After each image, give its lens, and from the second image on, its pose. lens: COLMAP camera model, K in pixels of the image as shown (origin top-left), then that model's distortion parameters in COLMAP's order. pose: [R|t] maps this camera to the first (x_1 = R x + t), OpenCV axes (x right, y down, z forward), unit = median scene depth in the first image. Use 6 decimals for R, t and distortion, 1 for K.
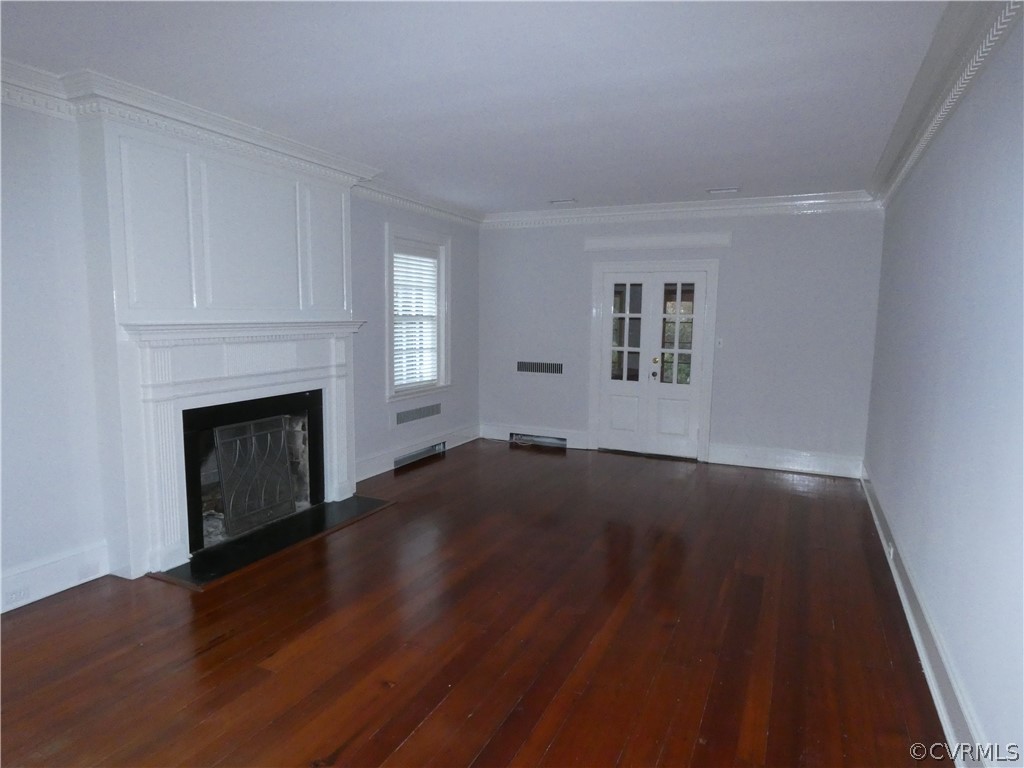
lens RADIAL K [[613.8, 0, 510.5], [0, 613.8, 379.4], [0, 0, 1]] dist [-0.000896, -0.000191]
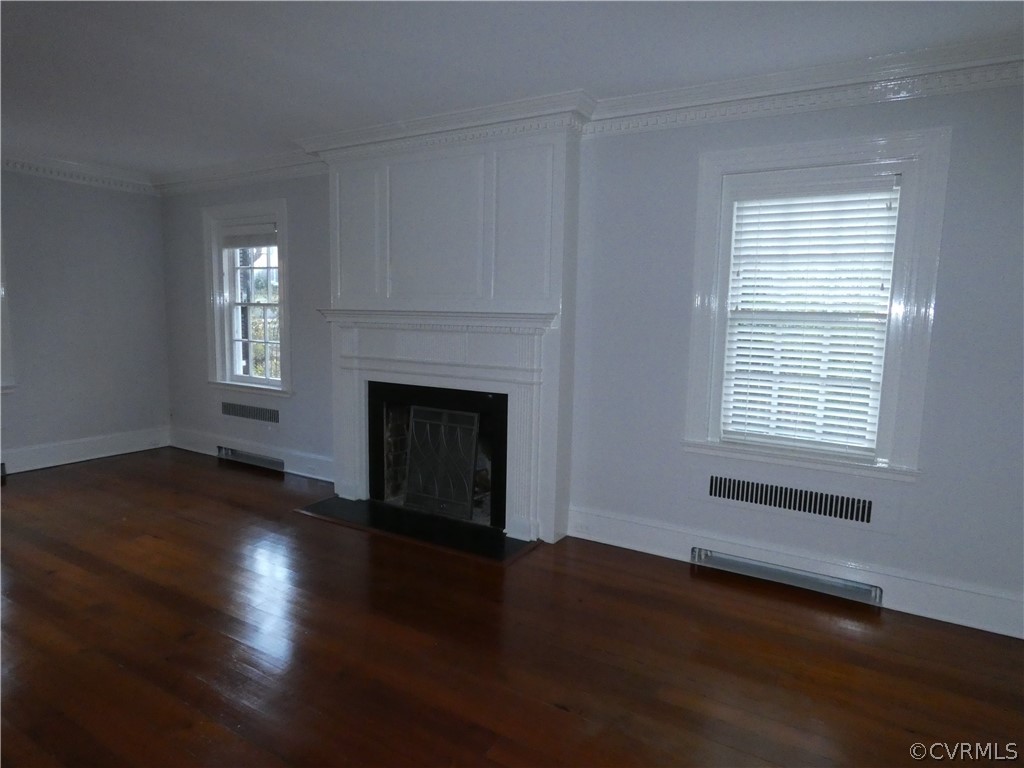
lens RADIAL K [[613.8, 0, 510.5], [0, 613.8, 379.4], [0, 0, 1]] dist [-0.000896, -0.000191]
pose [[-0.077087, 0.116313, -0.990217, 0.518727], [-0.125096, 0.984195, 0.125345, -0.111319], [0.989145, 0.133535, -0.061319, 1.070974]]
